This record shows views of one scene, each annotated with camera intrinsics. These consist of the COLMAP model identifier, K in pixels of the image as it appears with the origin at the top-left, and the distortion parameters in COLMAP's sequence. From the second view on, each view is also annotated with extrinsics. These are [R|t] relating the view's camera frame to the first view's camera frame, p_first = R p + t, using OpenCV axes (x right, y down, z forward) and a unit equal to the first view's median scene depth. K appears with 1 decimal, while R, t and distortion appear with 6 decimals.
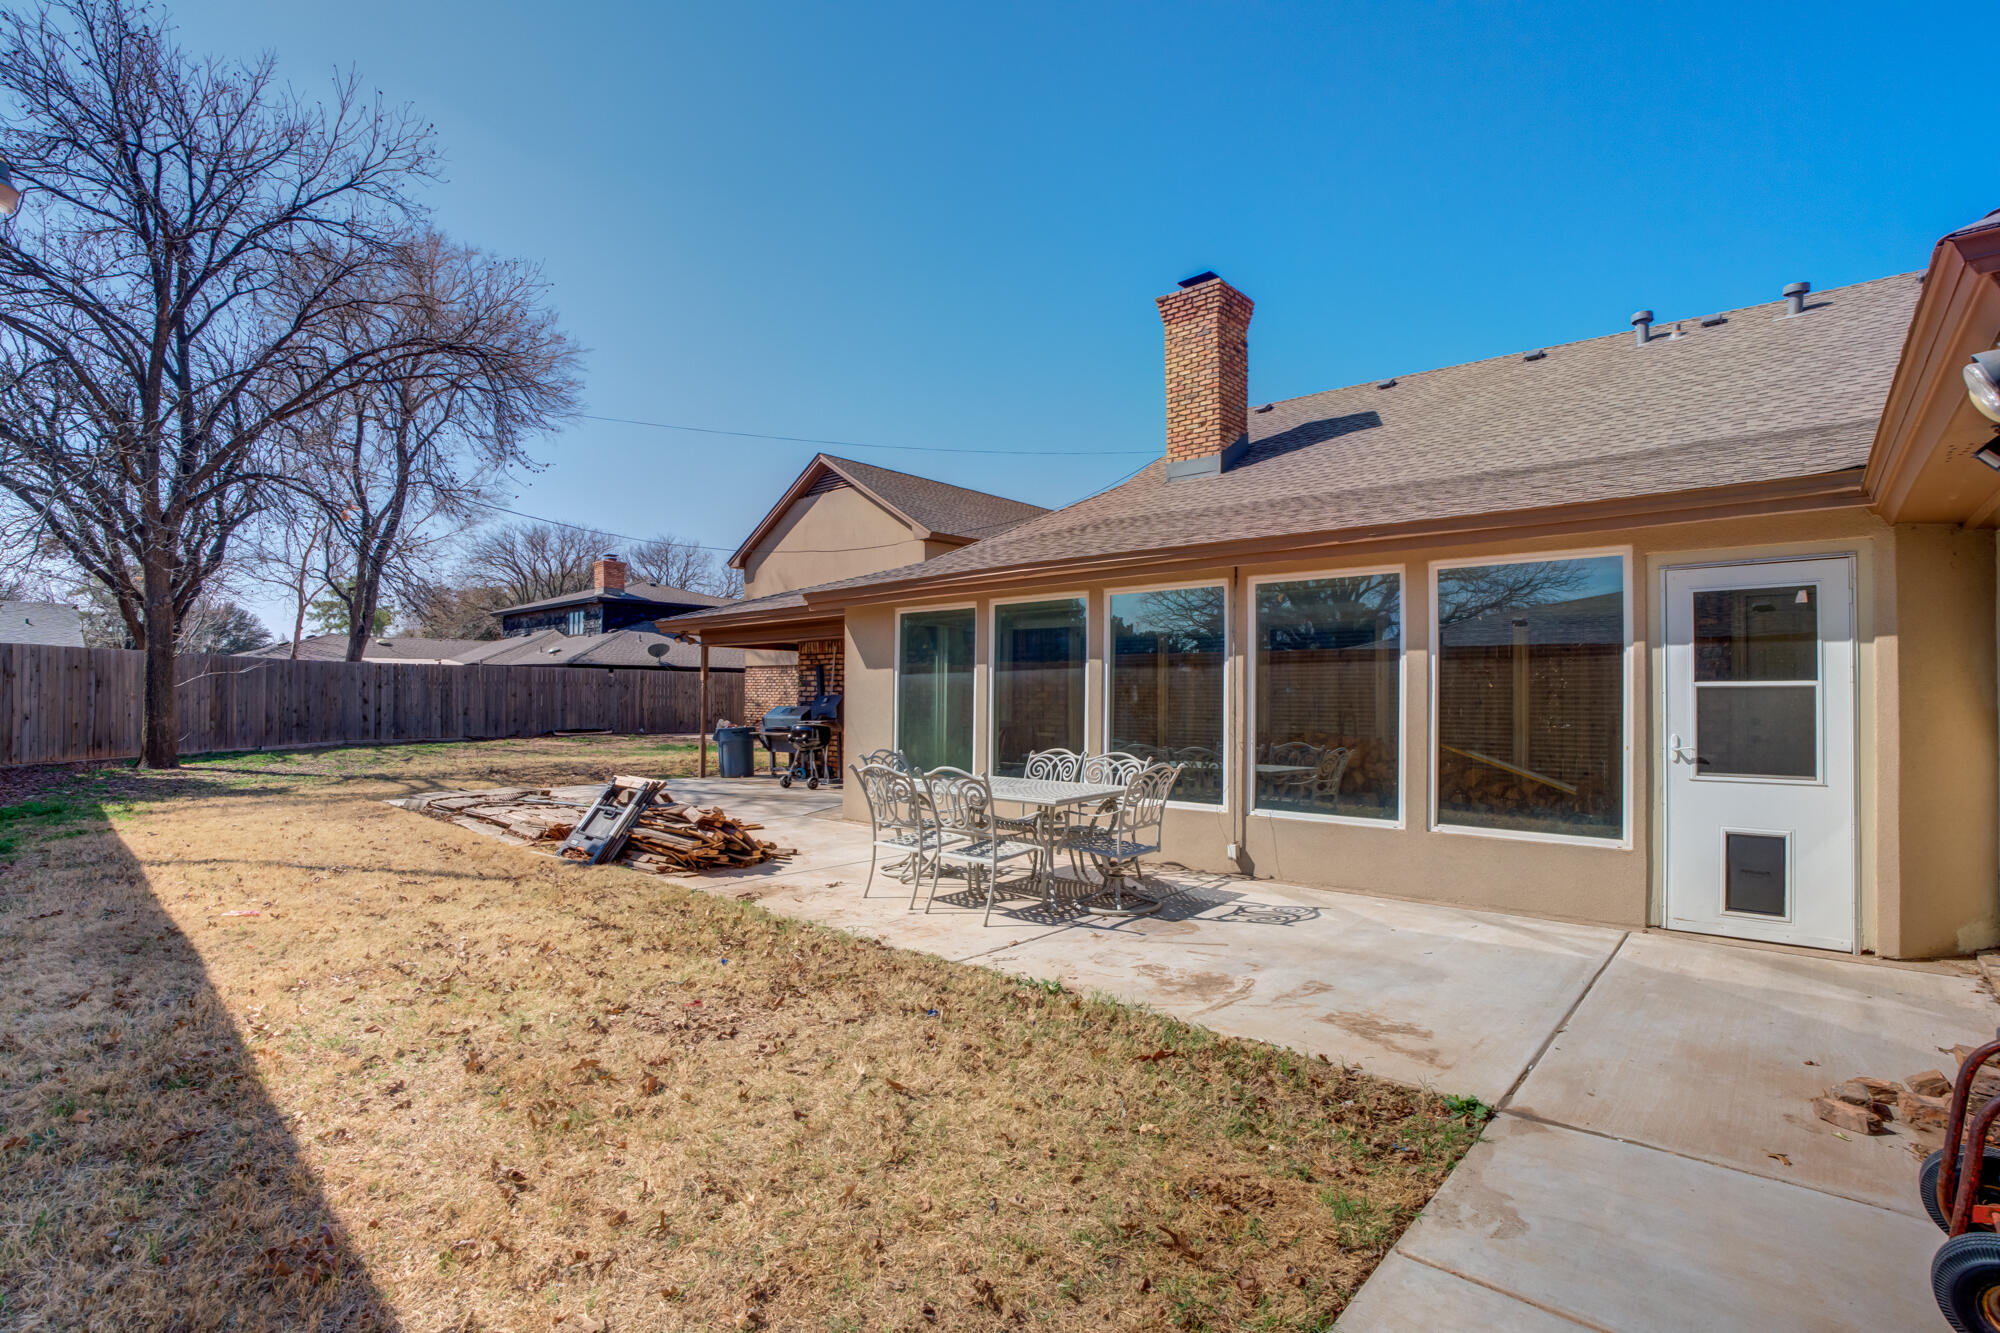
lens RADIAL K [[900.5, 0, 979.6], [0, 900.5, 679.9], [0, 0, 1]] dist [0.000789, 0.015308]
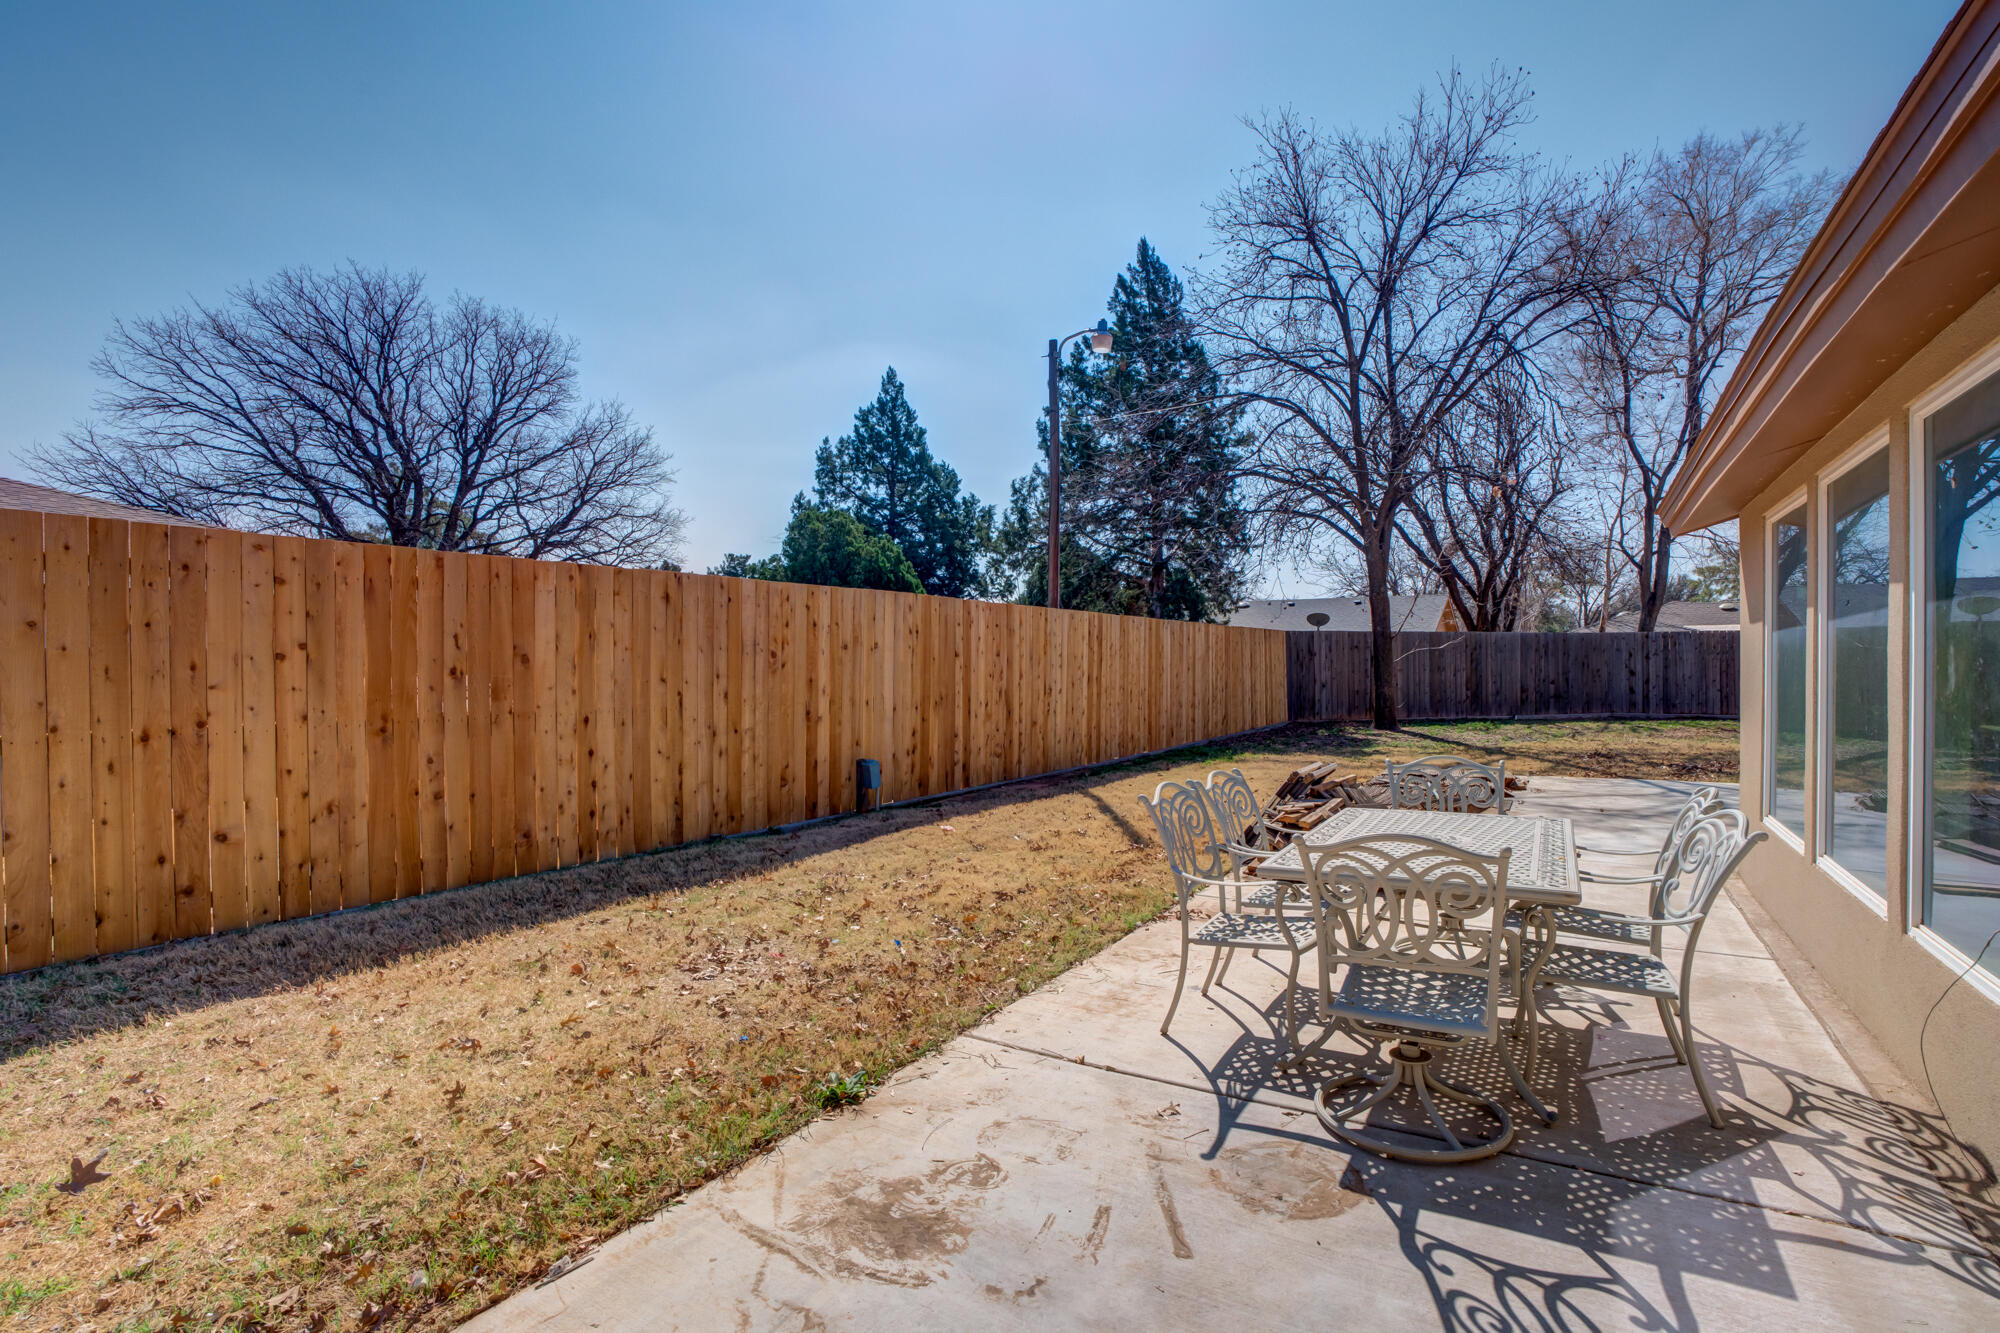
lens RADIAL K [[921.3, 0, 1013.4], [0, 921.3, 659.6], [0, 0, 1]] dist [-0.022237, 0.017480]
pose [[0.218500, -0.015392, -0.975716, 0.663929], [0.025902, 0.999615, -0.009969, 0.011795], [0.975493, -0.023095, 0.218814, 0.804231]]
